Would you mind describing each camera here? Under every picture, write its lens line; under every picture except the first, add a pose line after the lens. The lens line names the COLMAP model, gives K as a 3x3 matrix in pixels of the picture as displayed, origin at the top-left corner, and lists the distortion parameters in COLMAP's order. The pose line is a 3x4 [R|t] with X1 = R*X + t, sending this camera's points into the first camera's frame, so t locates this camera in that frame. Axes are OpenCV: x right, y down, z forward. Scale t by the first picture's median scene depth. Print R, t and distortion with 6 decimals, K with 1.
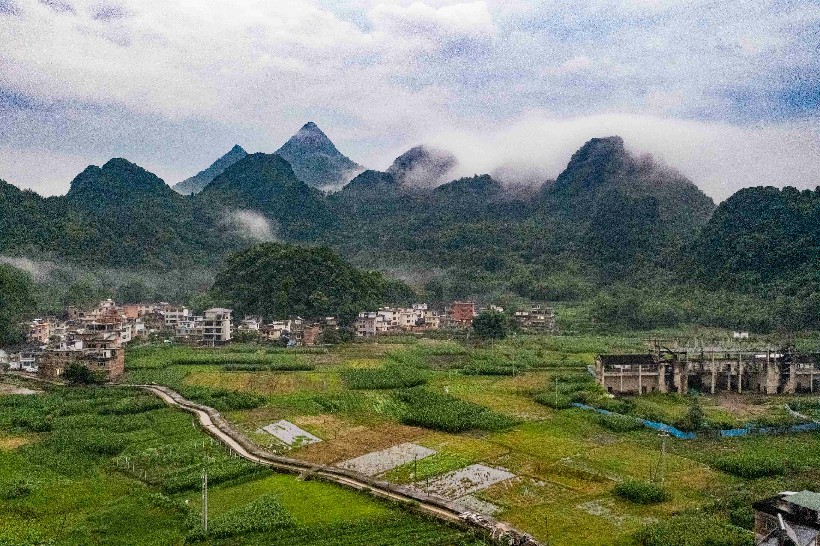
lens RADIAL K [[663.4, 0, 411.7], [0, 663.4, 267.7], [0, 0, 1]] dist [-0.012624, -0.005455]
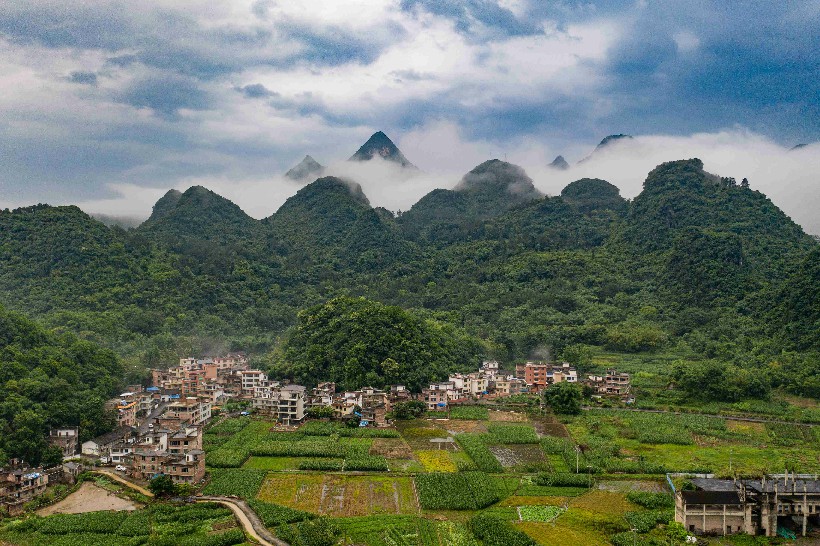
lens RADIAL K [[663.4, 0, 407.7], [0, 663.4, 273.8], [0, 0, 1]] dist [-0.012624, -0.005455]
pose [[0.994033, -0.002477, -0.109052, -0.003007], [0.003885, 0.999912, 0.012694, -0.109557], [0.109011, -0.013042, 0.993955, 0.003470]]
